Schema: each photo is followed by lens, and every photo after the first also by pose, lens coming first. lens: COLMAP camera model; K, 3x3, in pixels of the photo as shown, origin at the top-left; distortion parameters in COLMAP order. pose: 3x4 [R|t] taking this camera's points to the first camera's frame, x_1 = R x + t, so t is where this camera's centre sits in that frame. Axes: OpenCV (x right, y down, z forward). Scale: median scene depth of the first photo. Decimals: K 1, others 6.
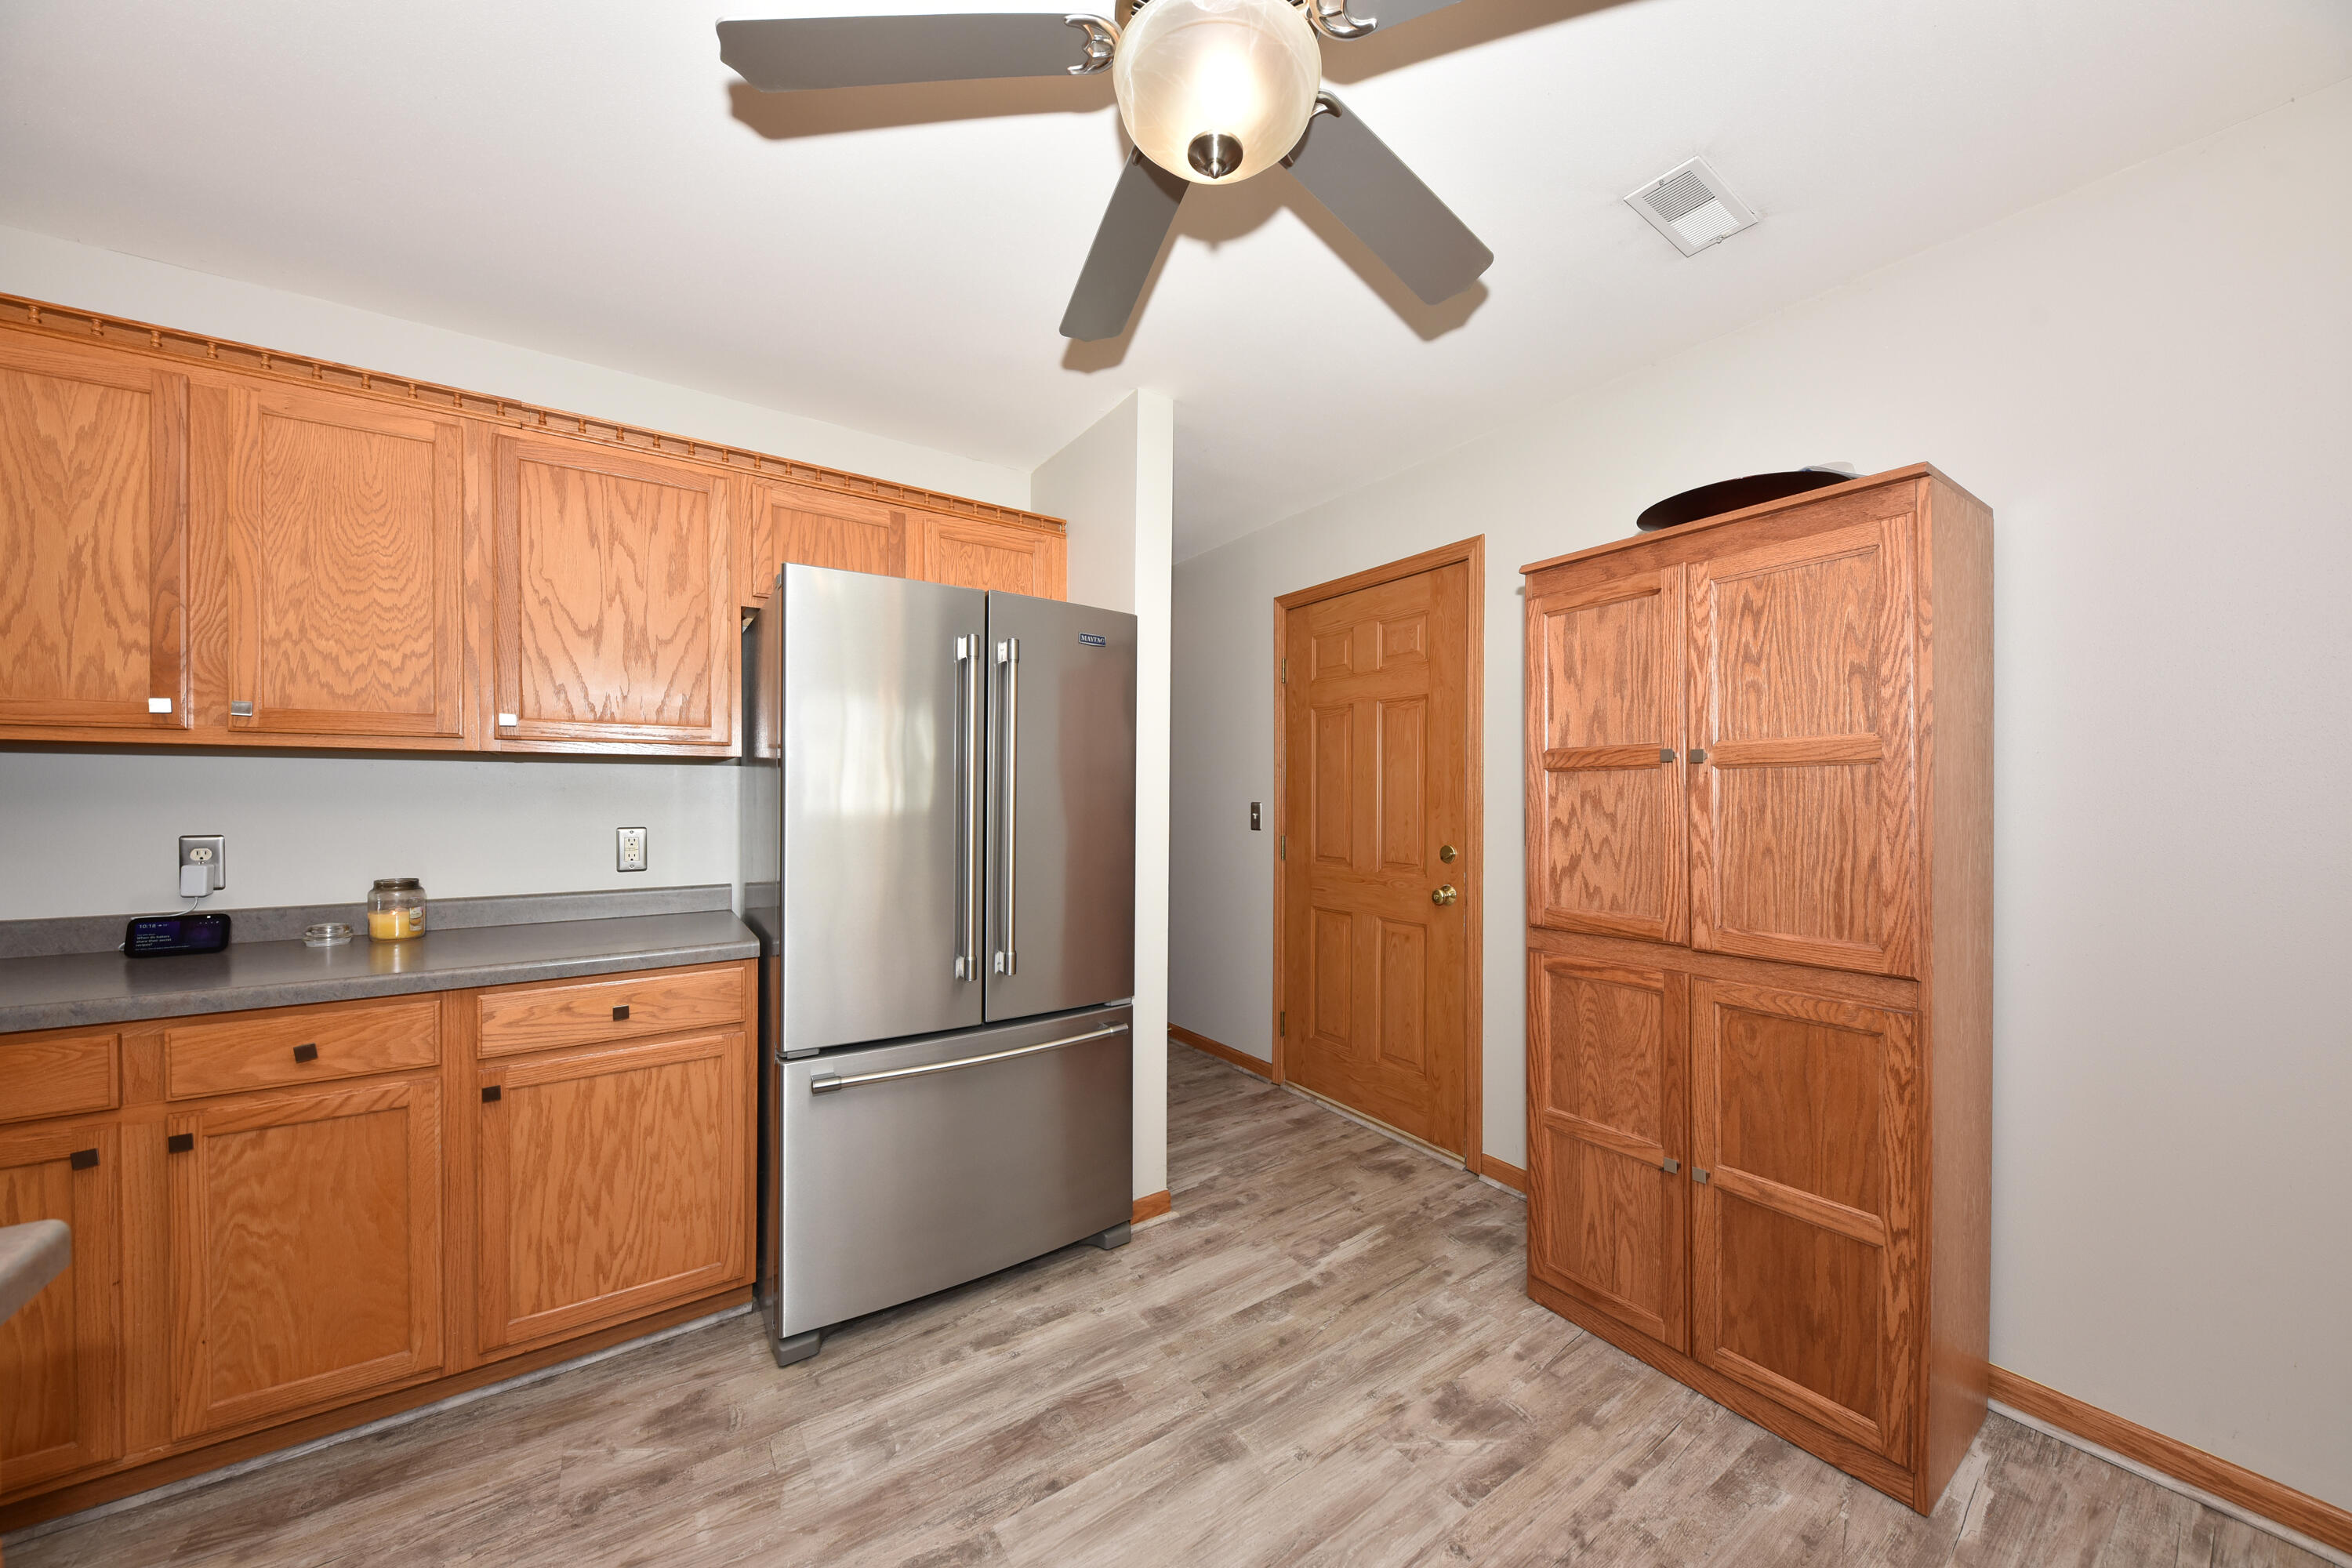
lens RADIAL K [[802.4, 0, 1180.6], [0, 802.4, 798.7], [0, 0, 1]] dist [0.000005, -0.002735]
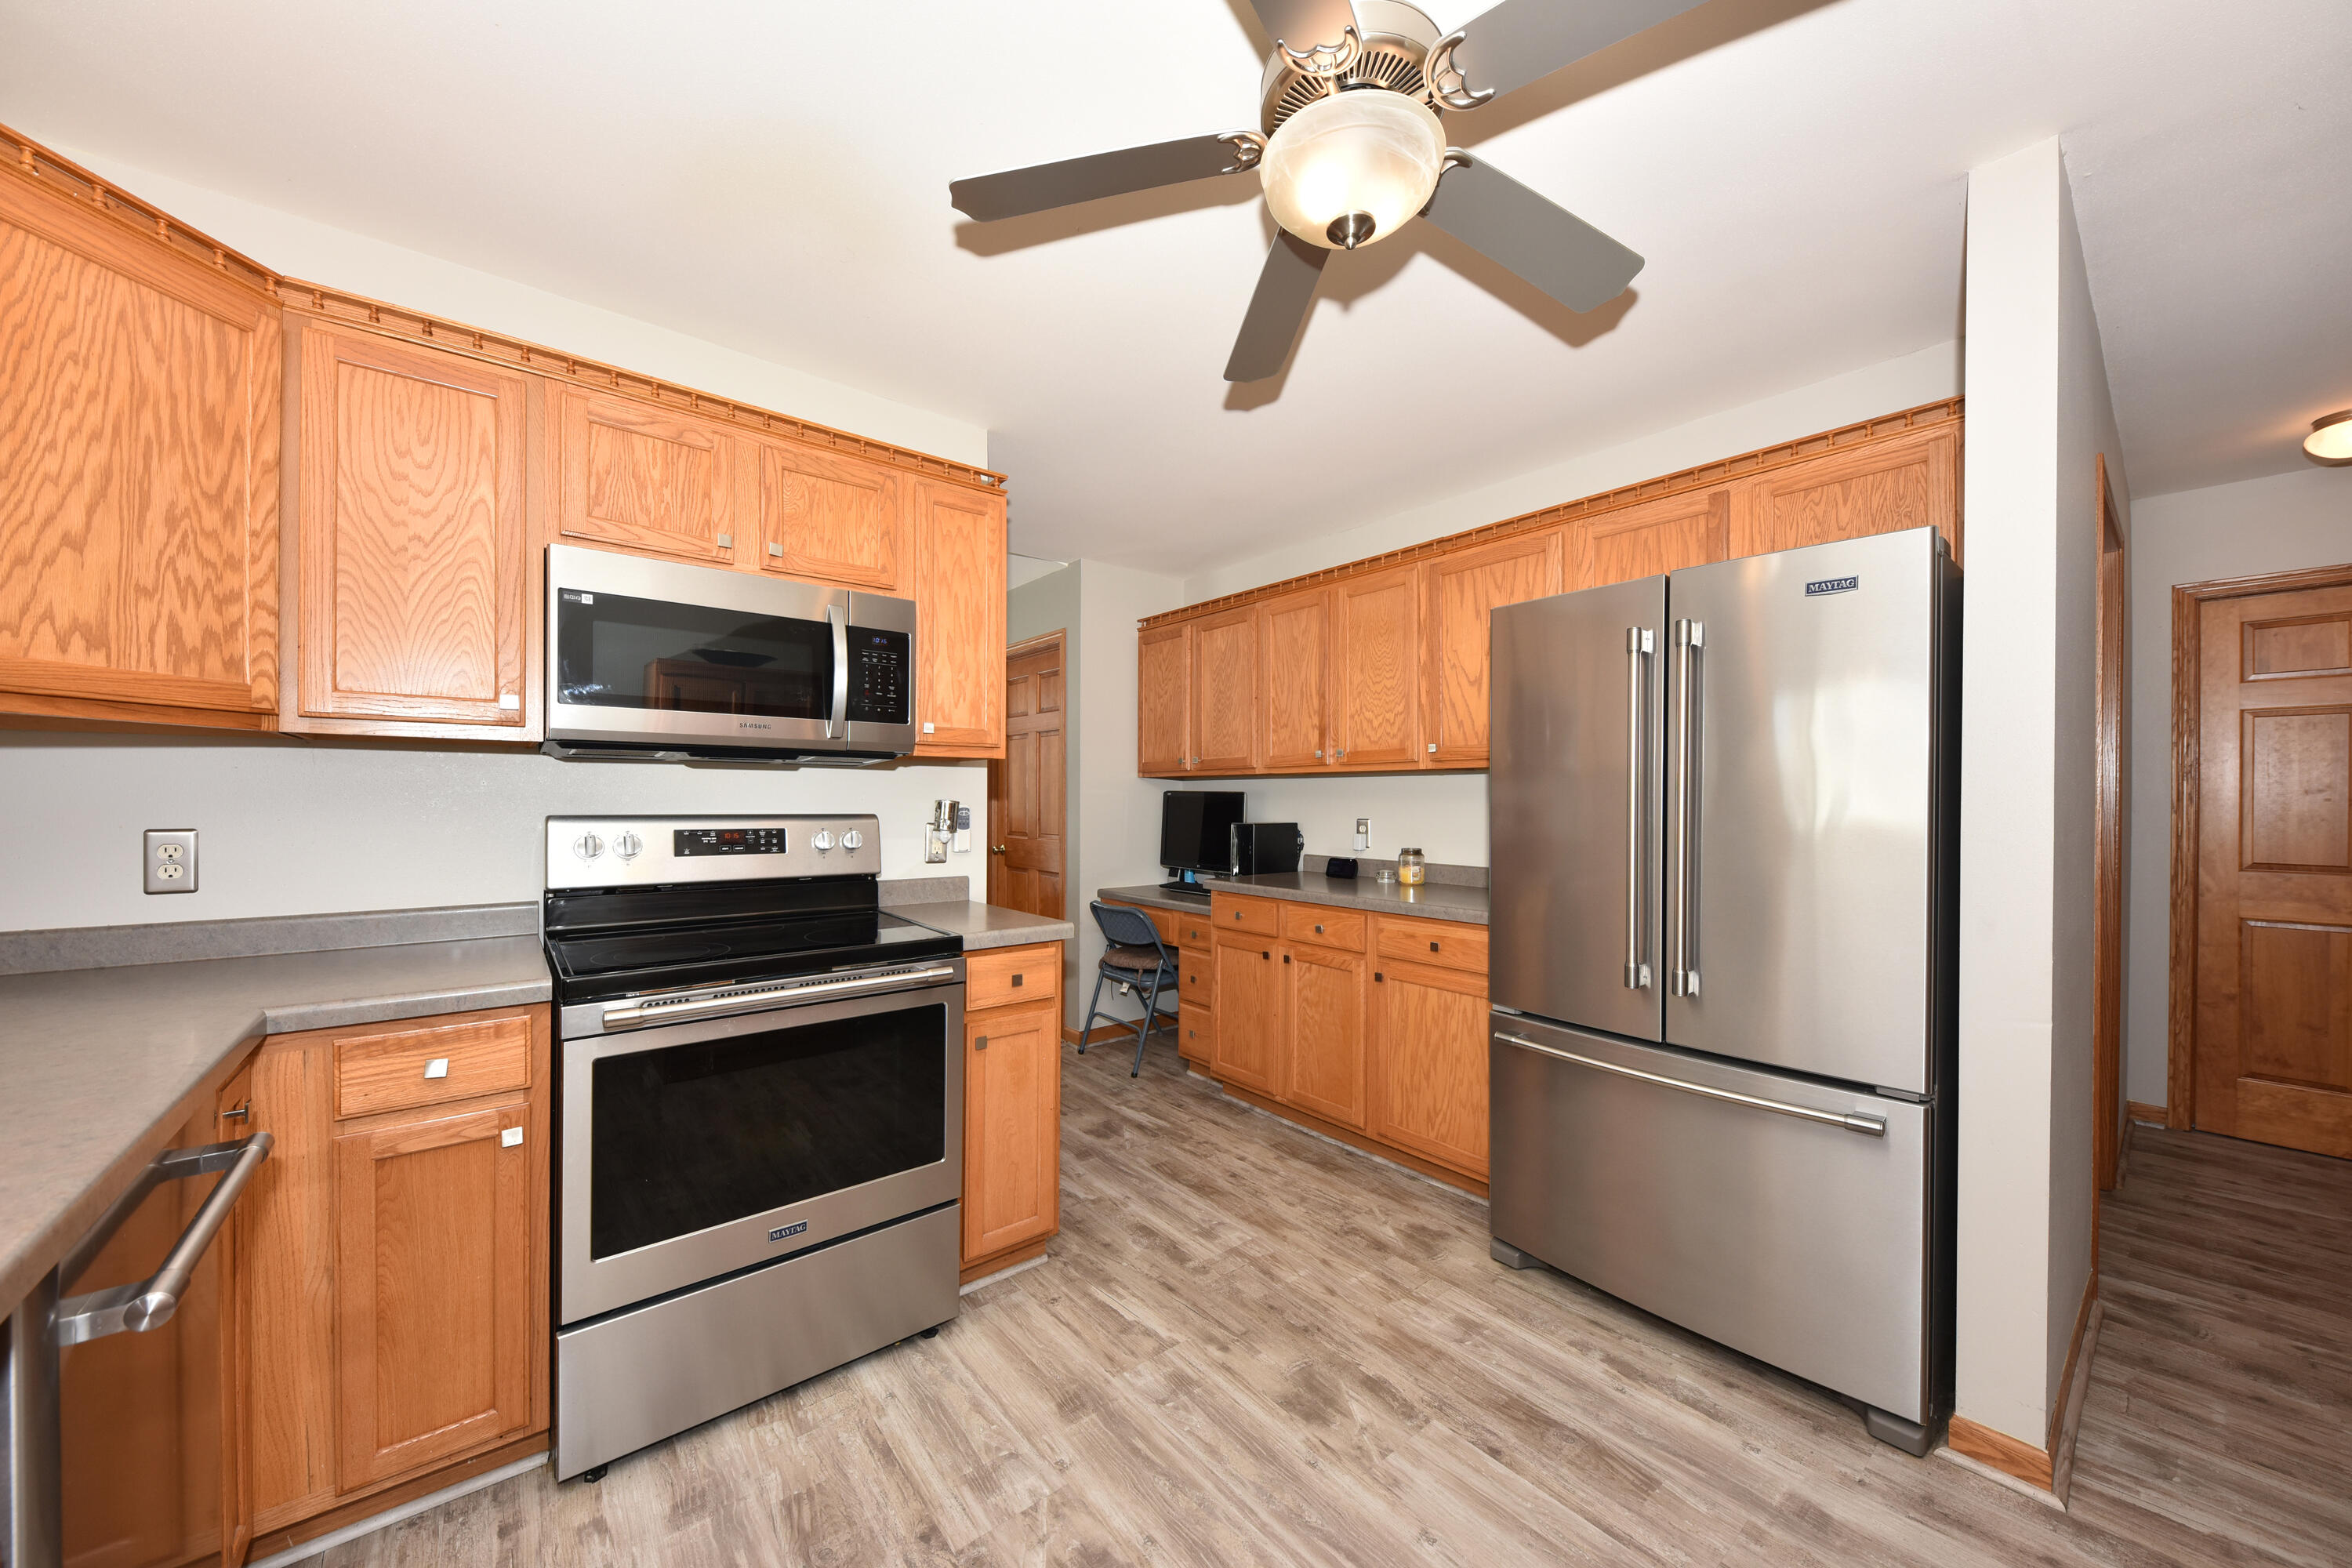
lens RADIAL K [[823.6, 0, 1182.9], [0, 823.6, 799.5], [0, 0, 1]] dist [0.000630, -0.002130]
pose [[0.087767, -0.002133, -0.996139, 0.728842], [-0.009236, 0.999953, -0.002955, 0.009934], [0.996098, 0.009460, 0.087743, 0.407774]]
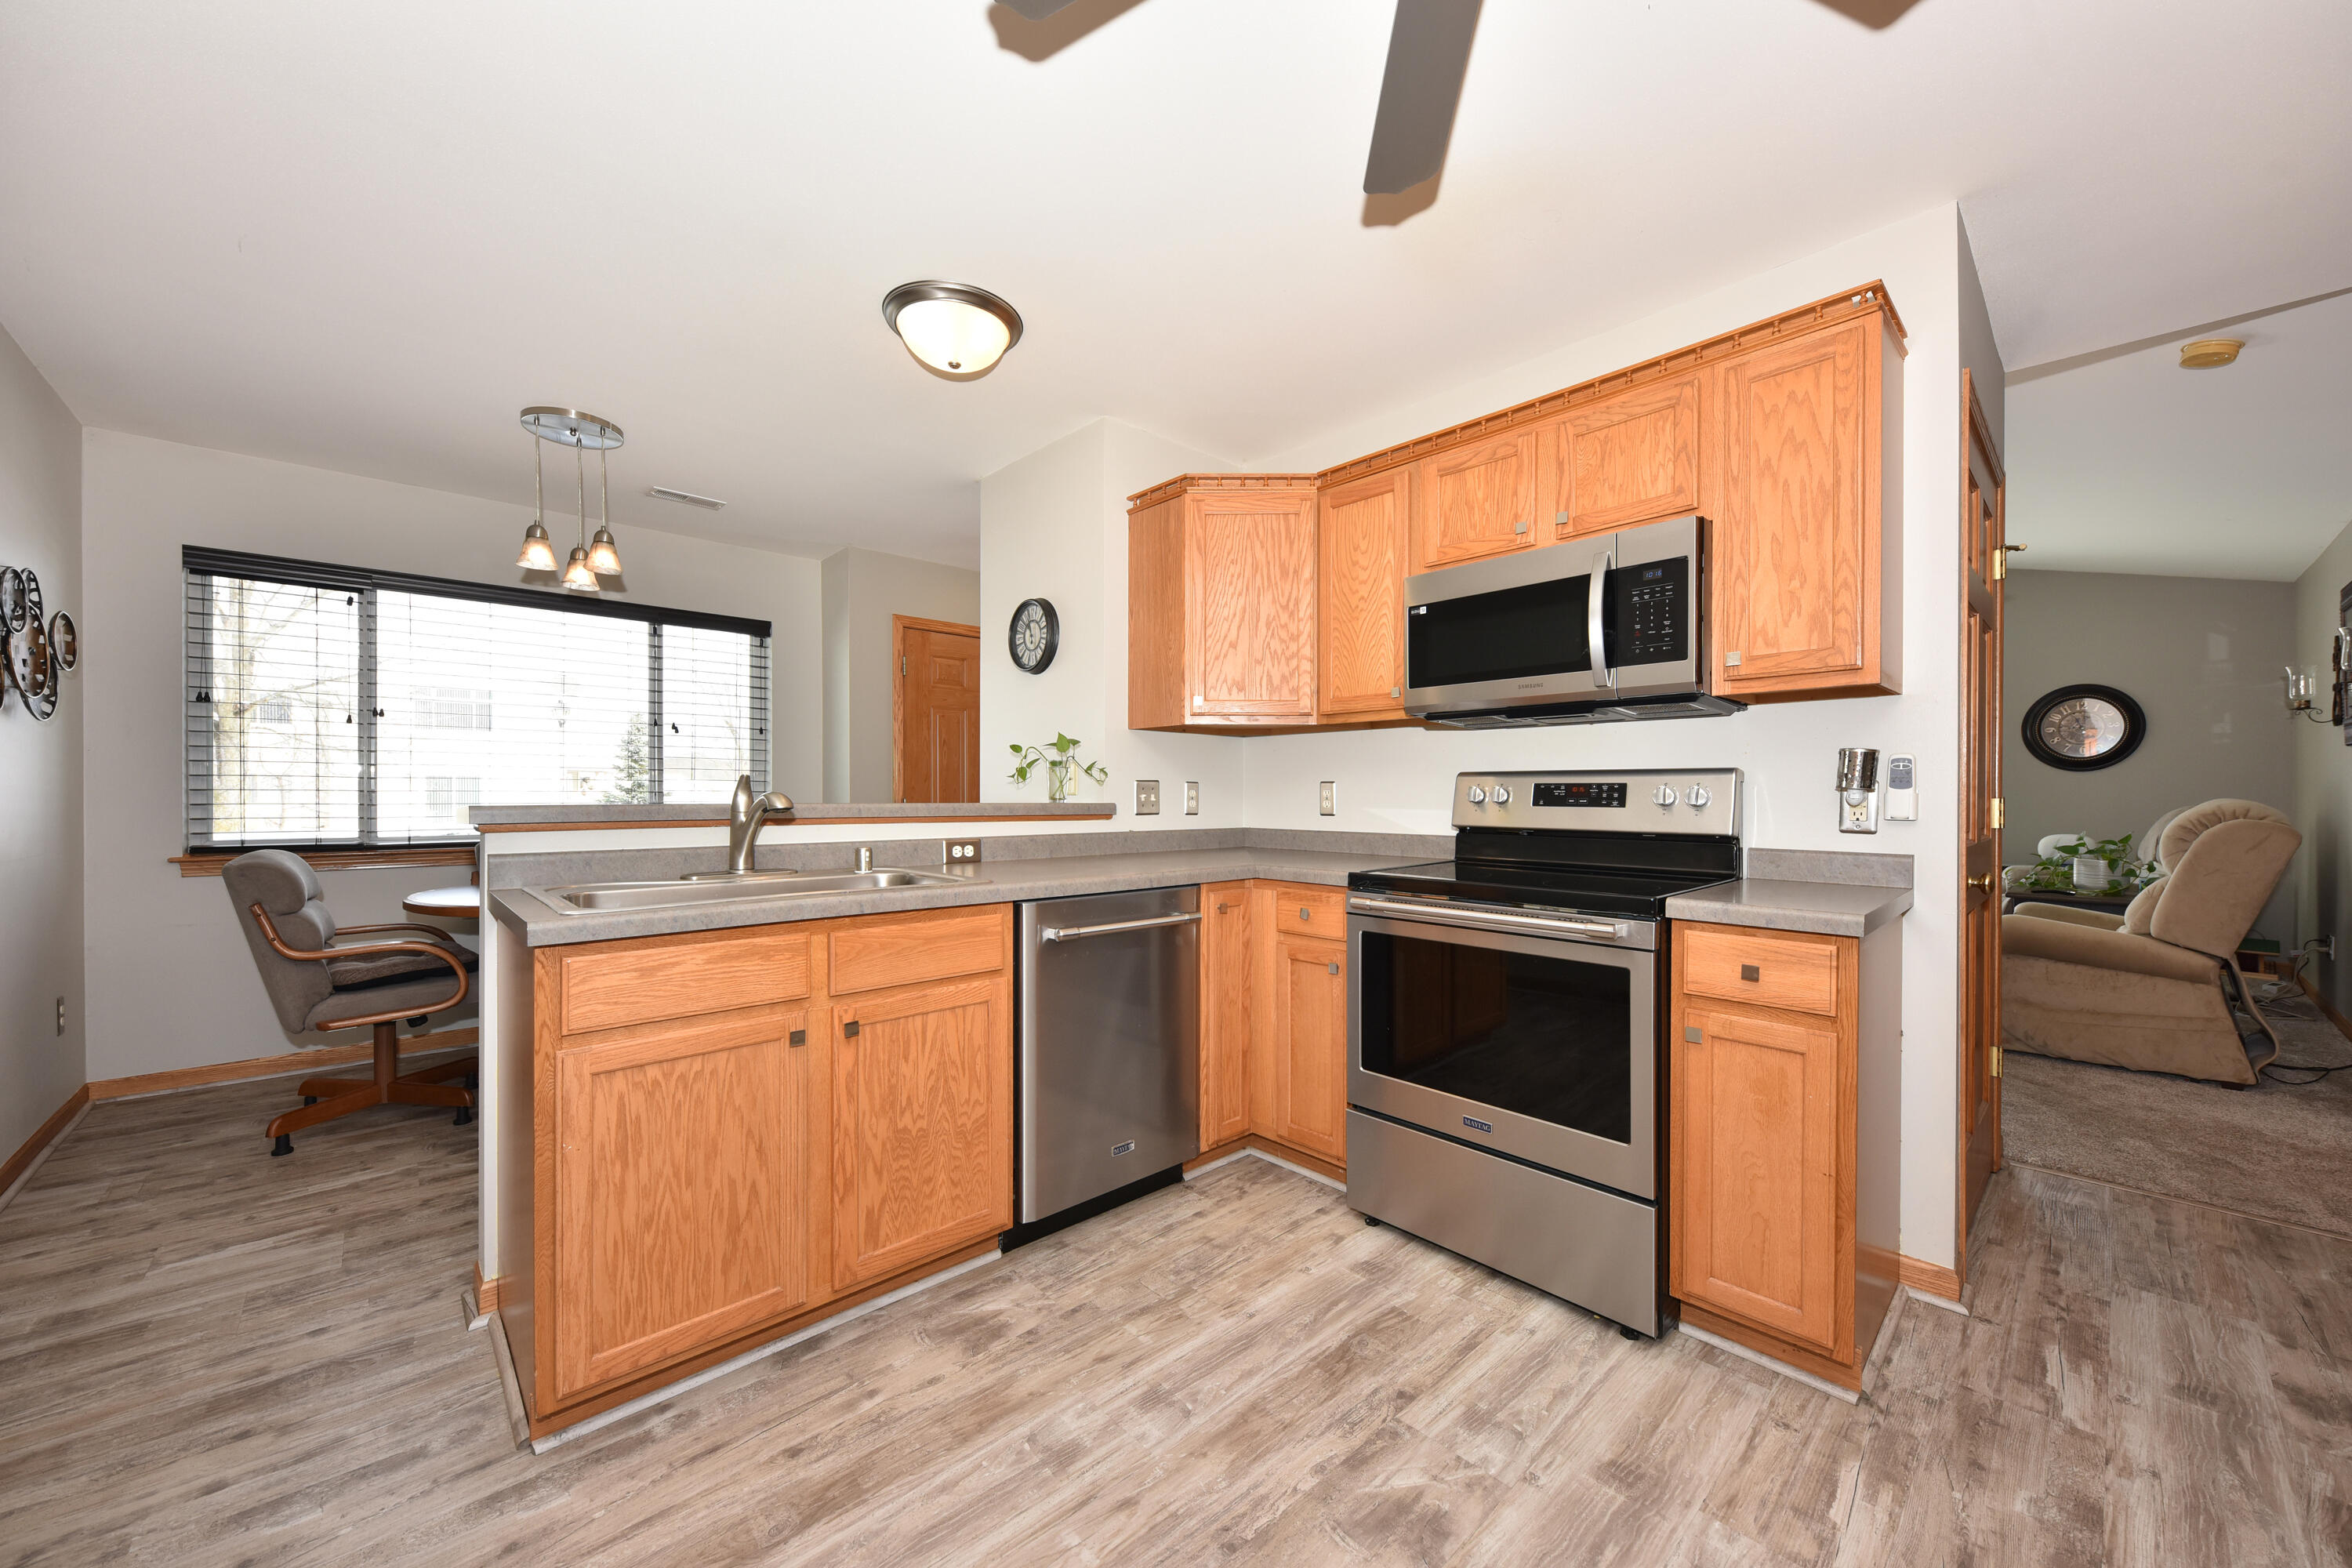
lens RADIAL K [[823.6, 0, 1166.6], [0, 823.6, 799.2], [0, 0, 1]] dist [0.000630, -0.002130]
pose [[-0.987927, -0.006359, -0.154789, 0.318959], [-0.008263, 0.999898, 0.011661, 0.070984], [0.154699, 0.012800, -0.987879, 1.044132]]
